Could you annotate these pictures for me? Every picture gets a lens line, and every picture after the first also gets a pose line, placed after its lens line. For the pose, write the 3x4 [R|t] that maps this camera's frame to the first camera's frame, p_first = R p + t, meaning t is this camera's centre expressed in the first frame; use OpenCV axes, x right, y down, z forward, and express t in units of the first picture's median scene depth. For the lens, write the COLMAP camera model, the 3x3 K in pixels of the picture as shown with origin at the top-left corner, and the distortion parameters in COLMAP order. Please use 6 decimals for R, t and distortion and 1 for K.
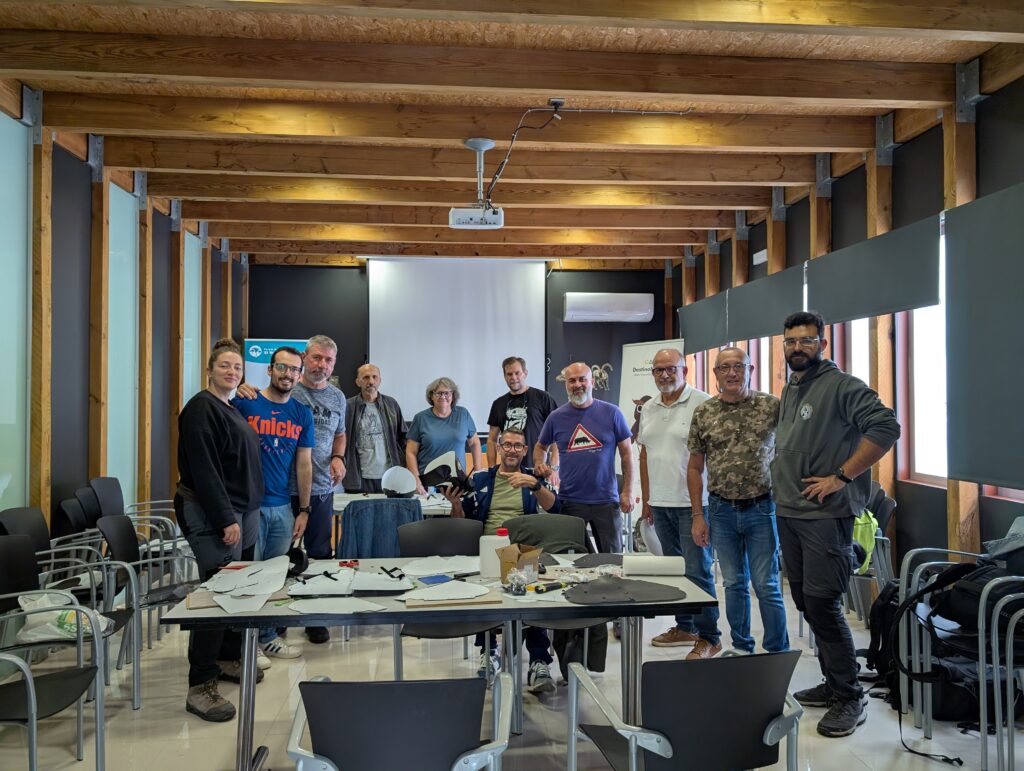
lens RADIAL K [[758.9, 0, 510.3], [0, 758.9, 382.6], [0, 0, 1]] dist [0.005528, 0.005651]
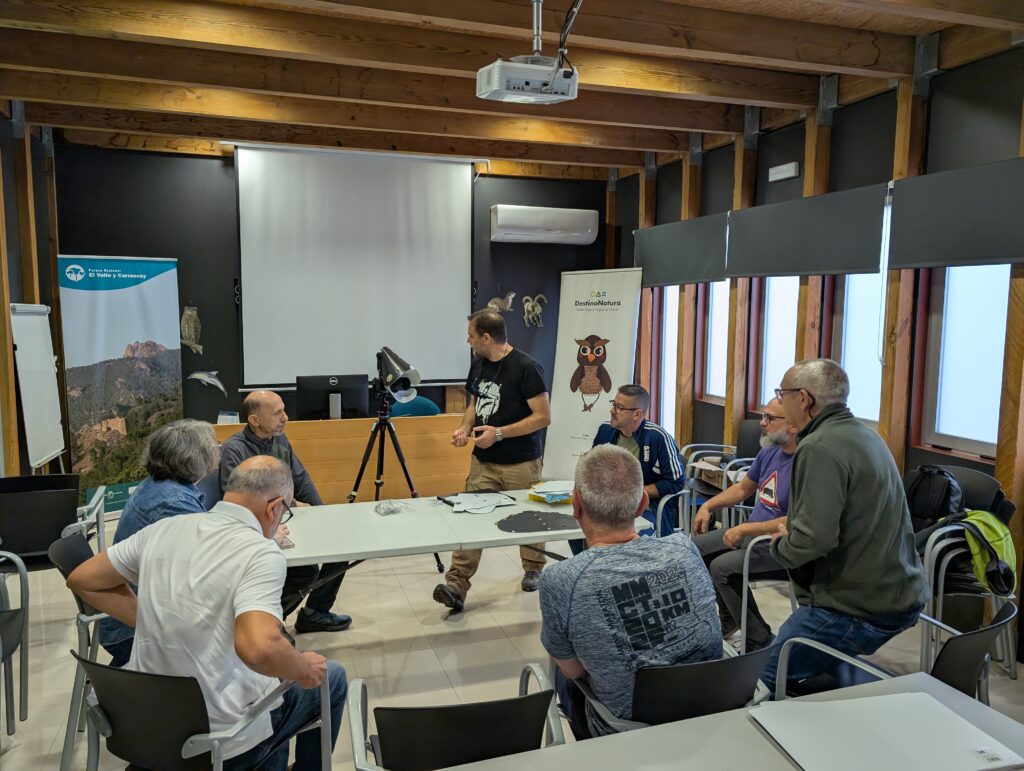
lens RADIAL K [[758.9, 0, 503.8], [0, 758.9, 383.5], [0, 0, 1]] dist [0.005528, 0.005651]
pose [[0.973082, -0.013634, 0.230054, -0.108579], [-0.014249, 0.992779, 0.119107, -0.027859], [-0.230017, -0.119179, 0.965861, 0.210916]]
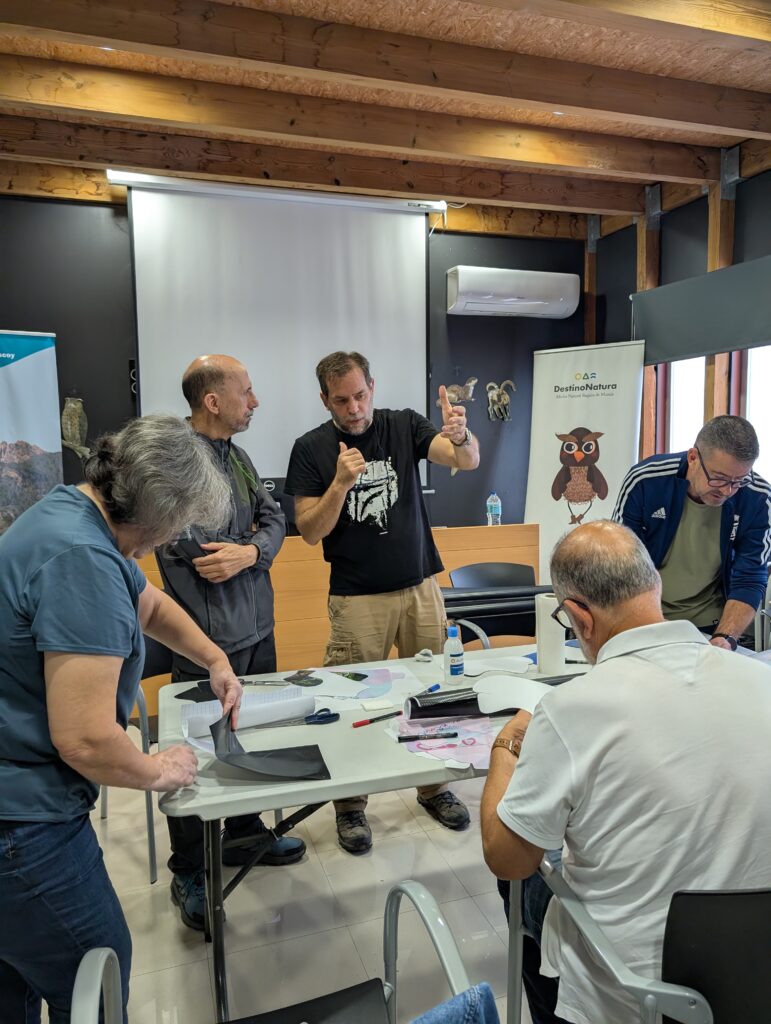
lens RADIAL K [[758.9, 0, 389.5], [0, 758.9, 495.8], [0, 0, 1]] dist [0.005528, 0.005651]
pose [[0.972903, -0.030245, 0.229228, -0.136610], [0.006072, 0.994408, 0.105435, 0.005312], [-0.231135, -0.101186, 0.967646, 0.390057]]
